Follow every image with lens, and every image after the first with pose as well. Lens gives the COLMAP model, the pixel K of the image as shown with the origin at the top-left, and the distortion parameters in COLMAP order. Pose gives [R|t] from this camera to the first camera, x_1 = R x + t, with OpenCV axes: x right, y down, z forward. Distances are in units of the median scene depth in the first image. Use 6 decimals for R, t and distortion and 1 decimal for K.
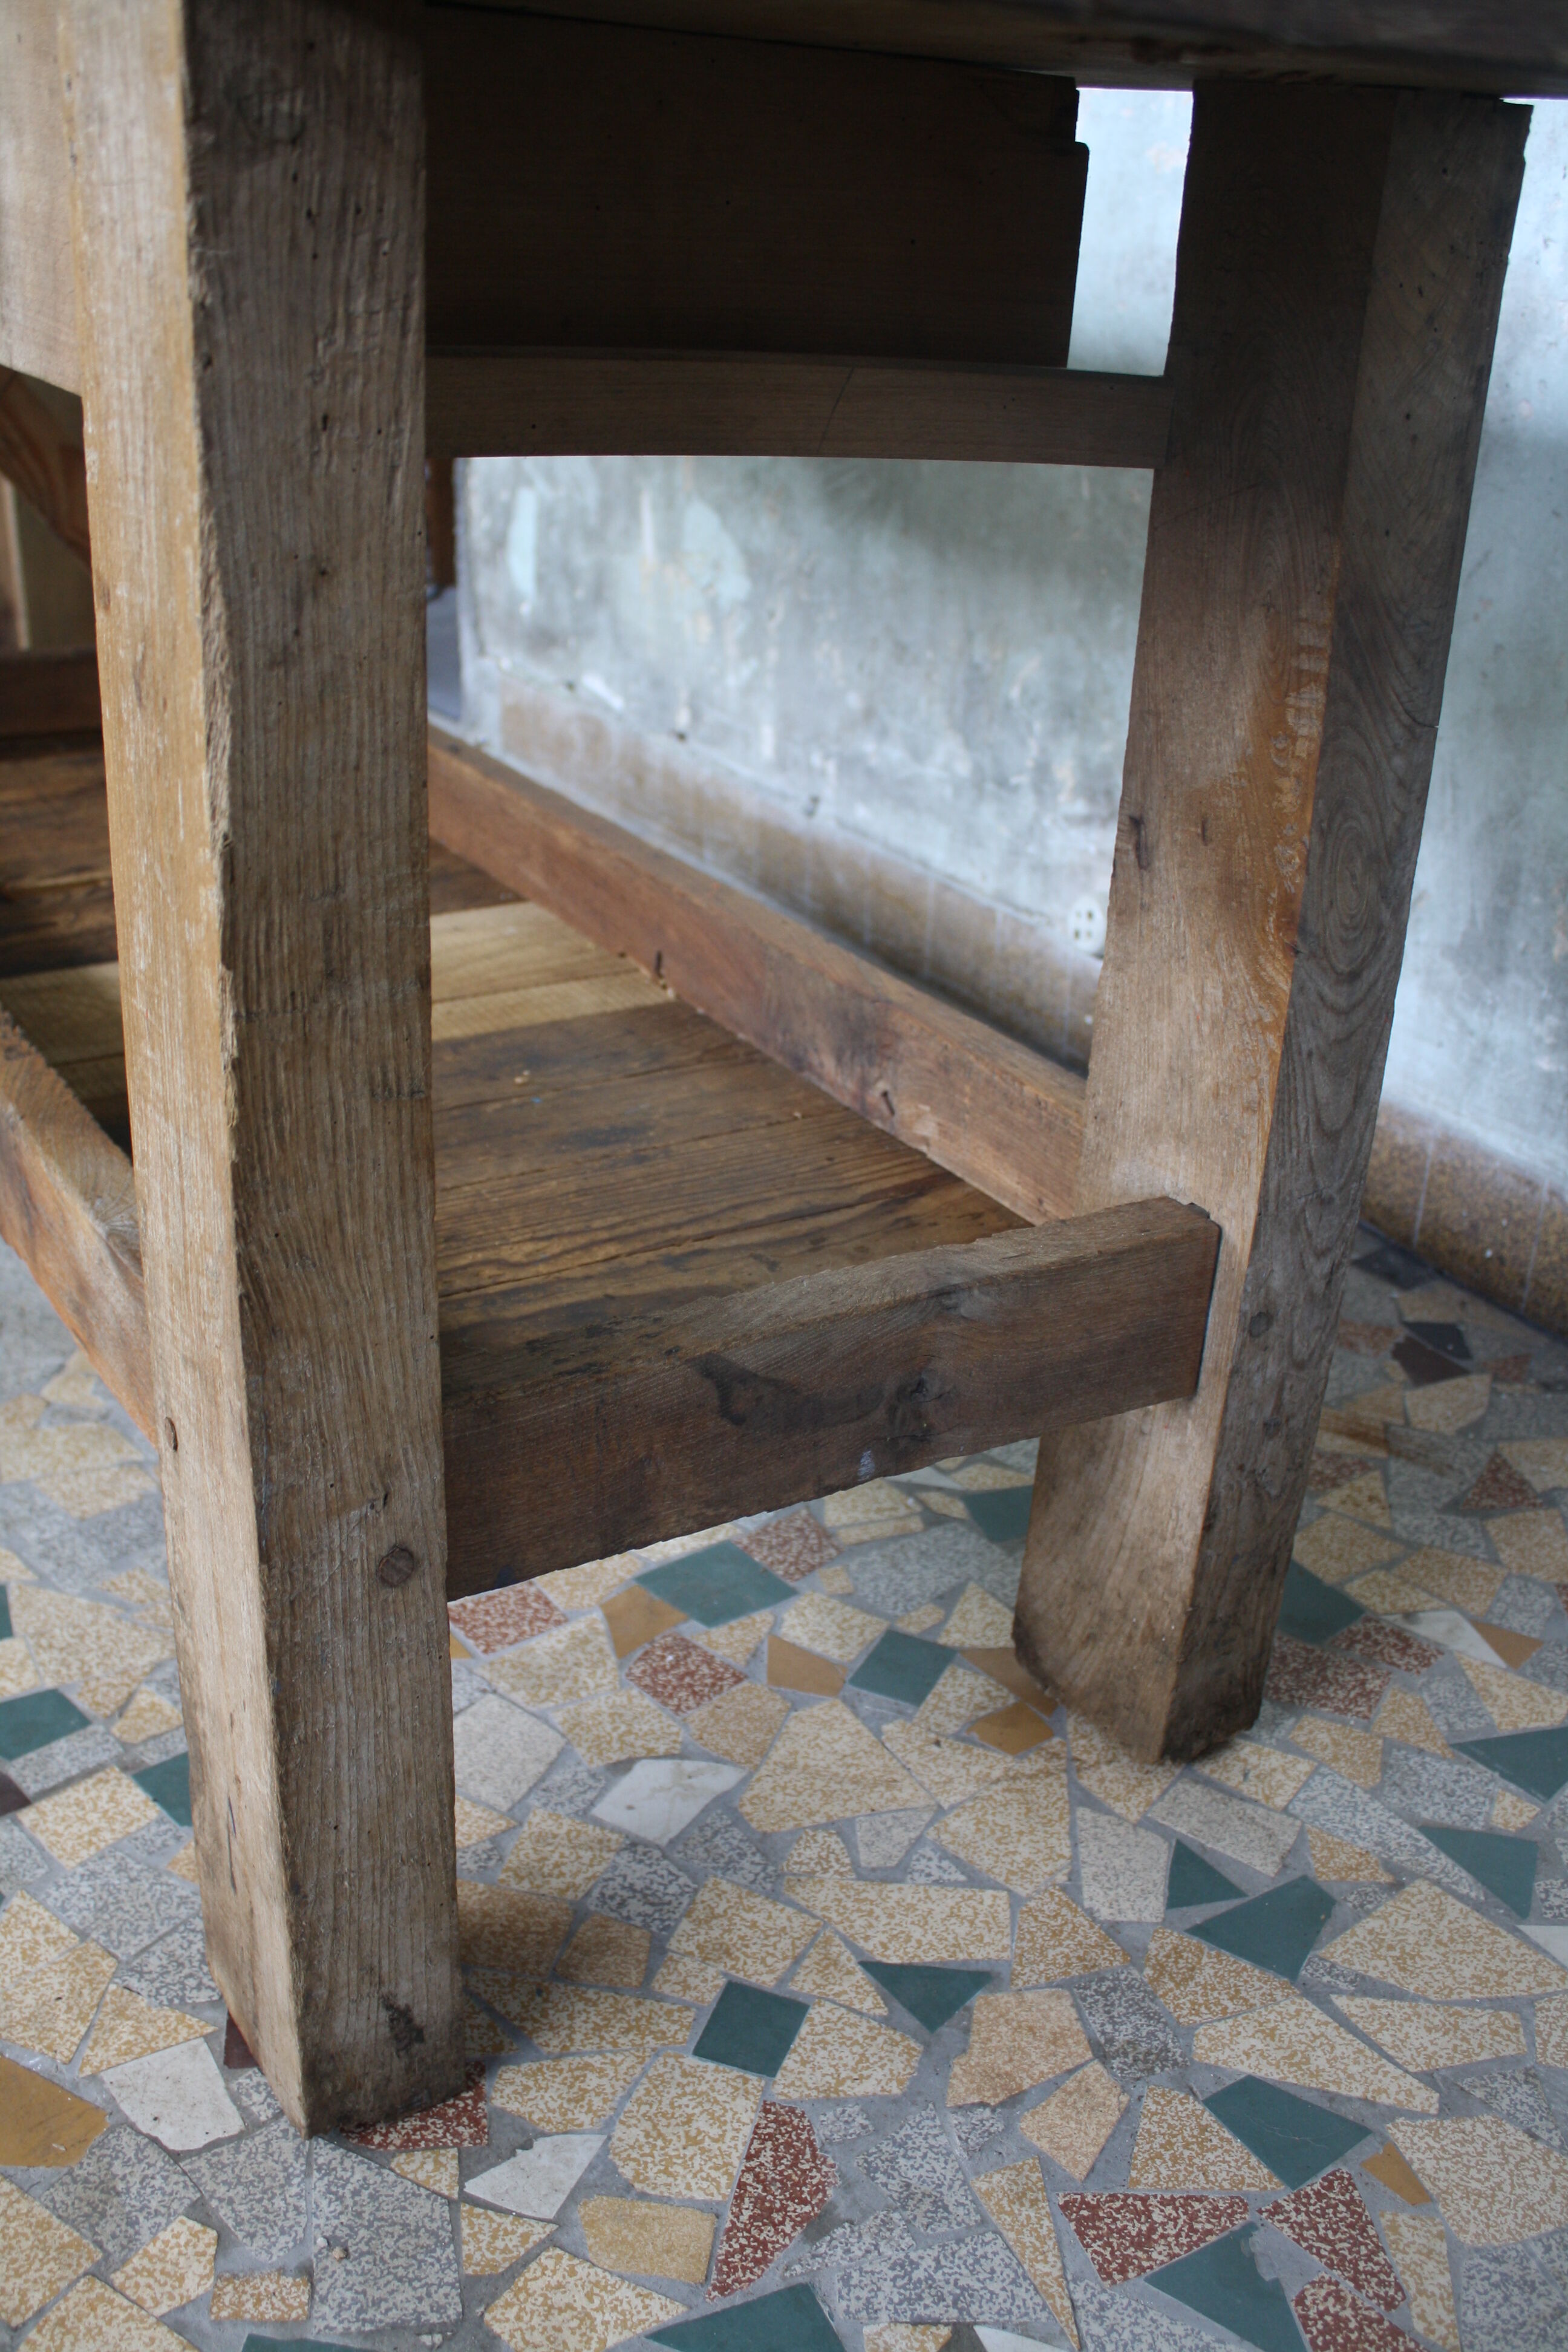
lens RADIAL K [[2228.8, 0, 771.8], [0, 2228.8, 1214.2], [0, 0, 1]] dist [-0.082929, 0.000000]
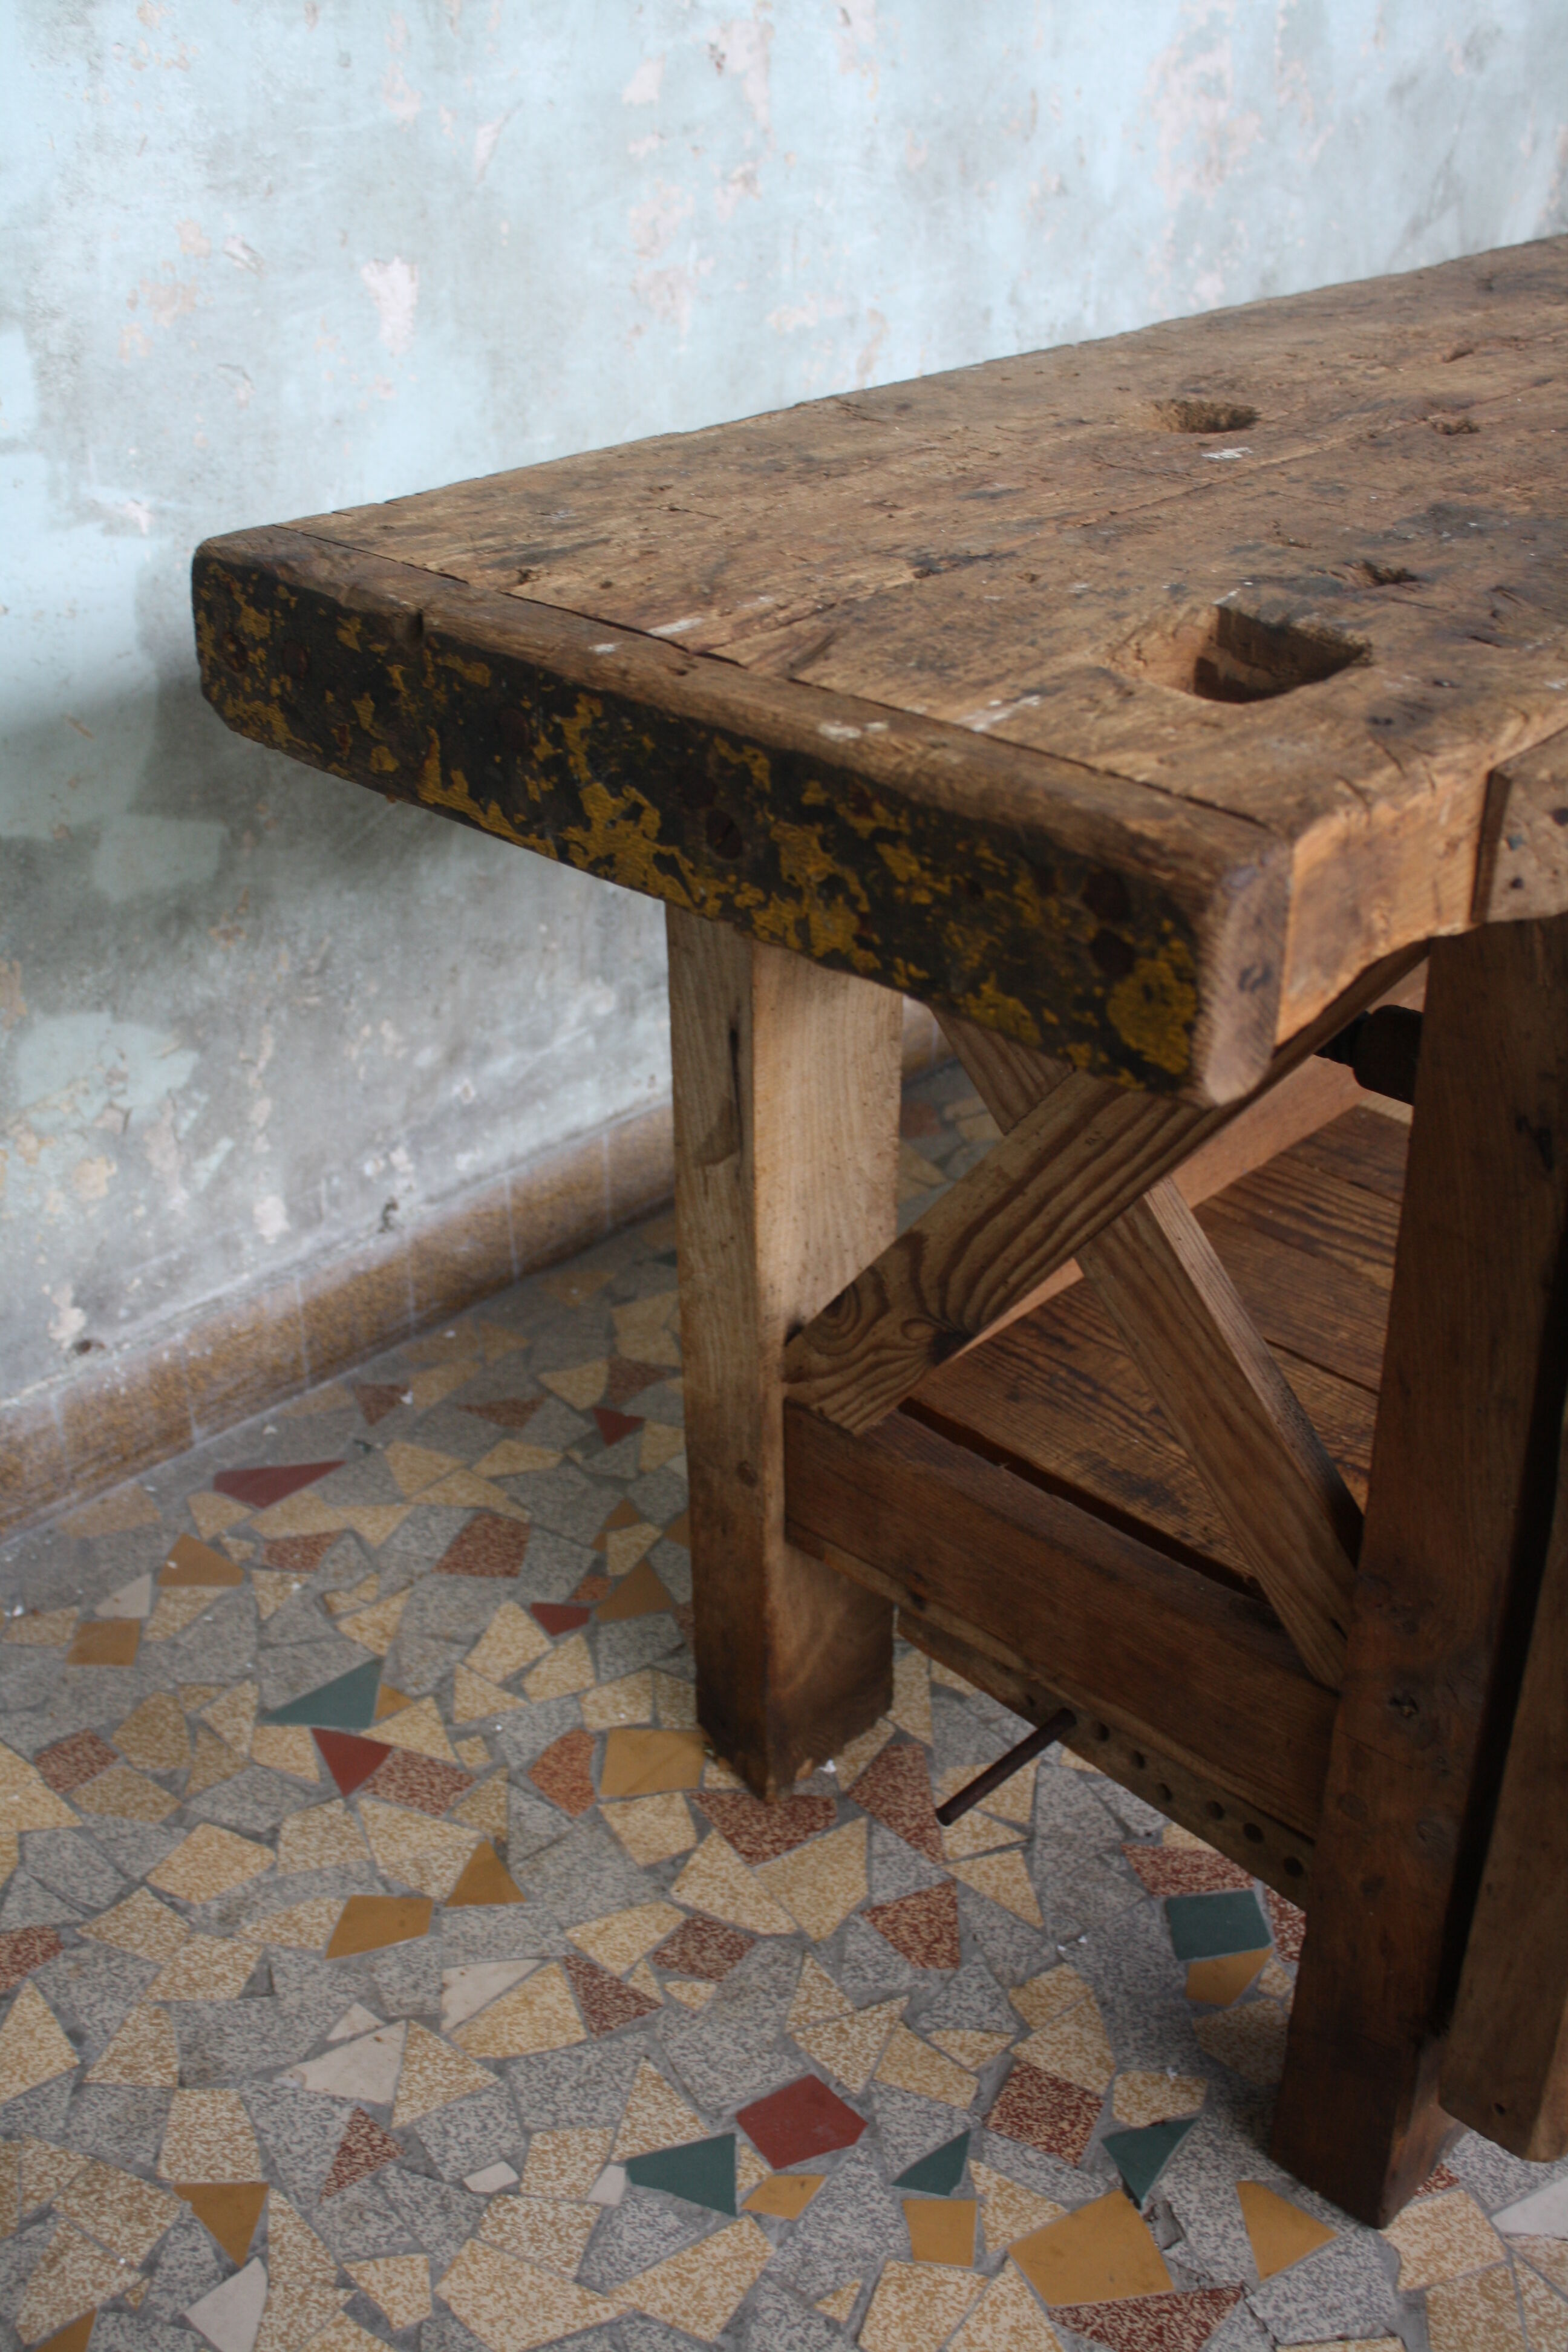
lens RADIAL K [[2436.0, 0, 812.6], [0, 2436.0, 1206.6], [0, 0, 1]] dist [-0.065708, 0.000000]
pose [[-0.255942, -0.534242, 0.805655, -1.587153], [0.411676, 0.693827, 0.590870, -1.415466], [-0.874652, 0.482897, 0.042355, 1.874412]]
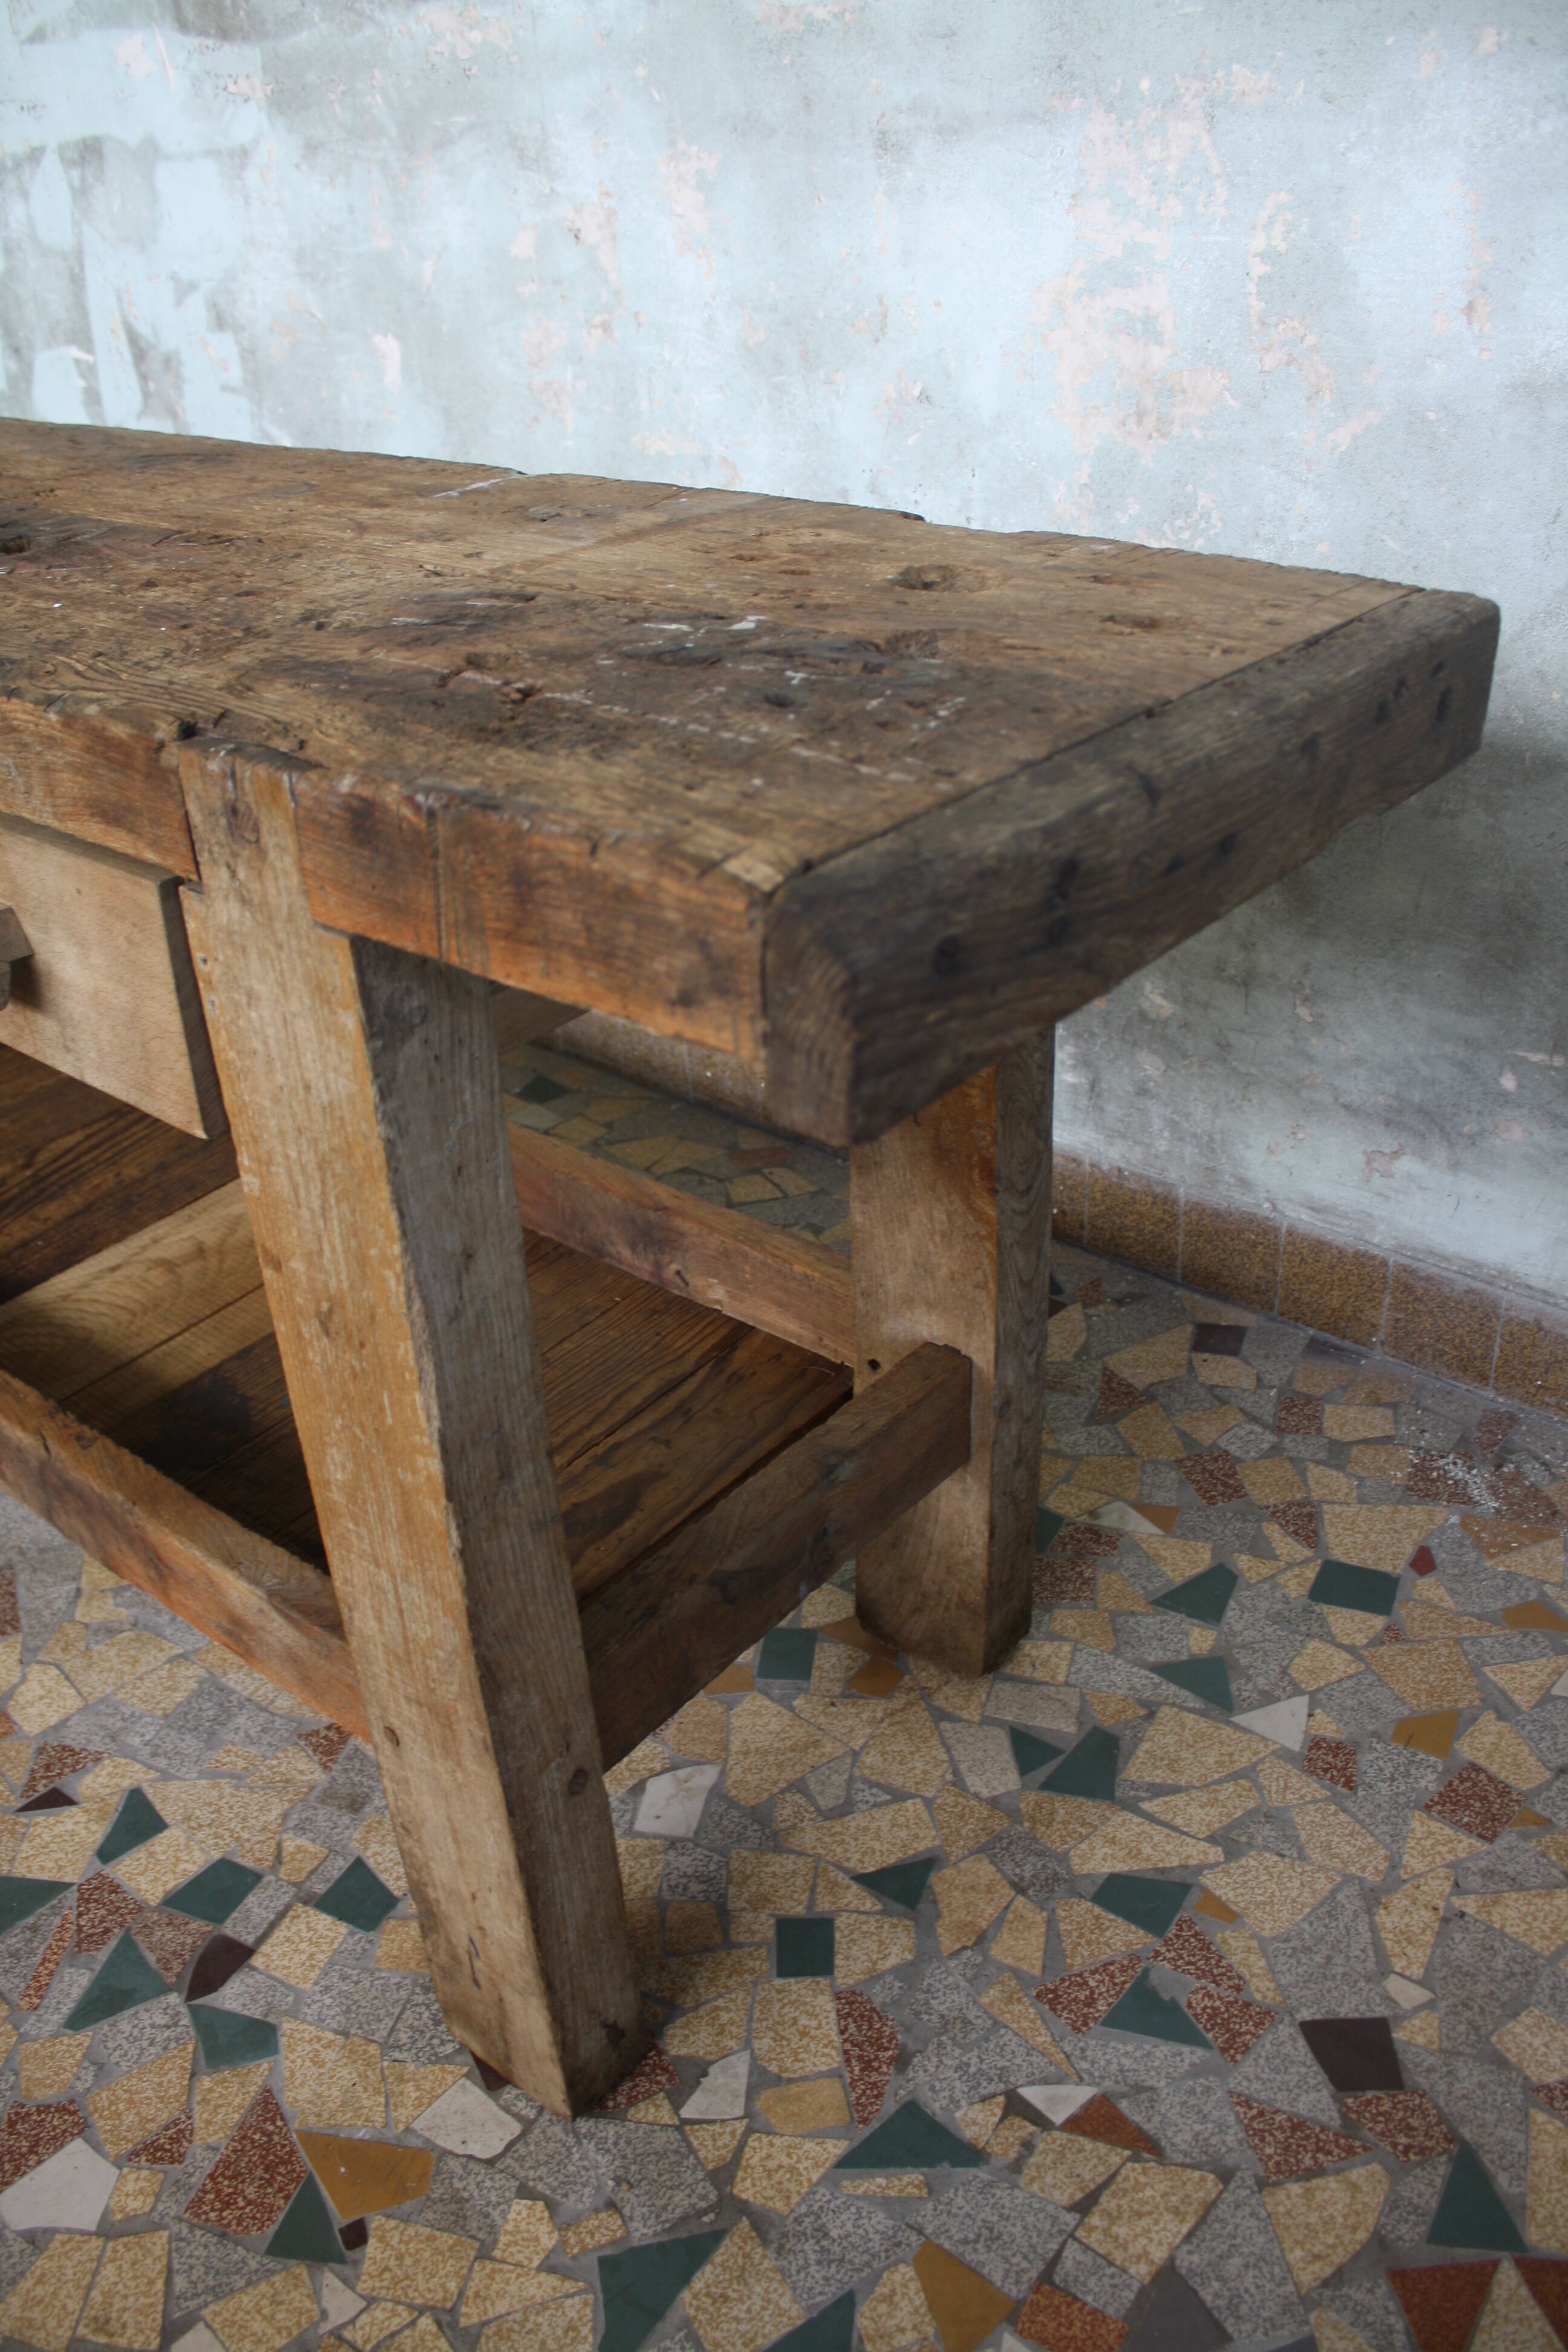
lens RADIAL K [[1917.7, 0, 769.5], [0, 1917.7, 1209.2], [0, 0, 1]] dist [-0.153569, 0.117901]
pose [[0.942122, -0.248296, 0.225290, -0.189757], [0.223528, 0.966003, 0.129894, -0.285676], [-0.249883, -0.072017, 0.965594, -0.205431]]
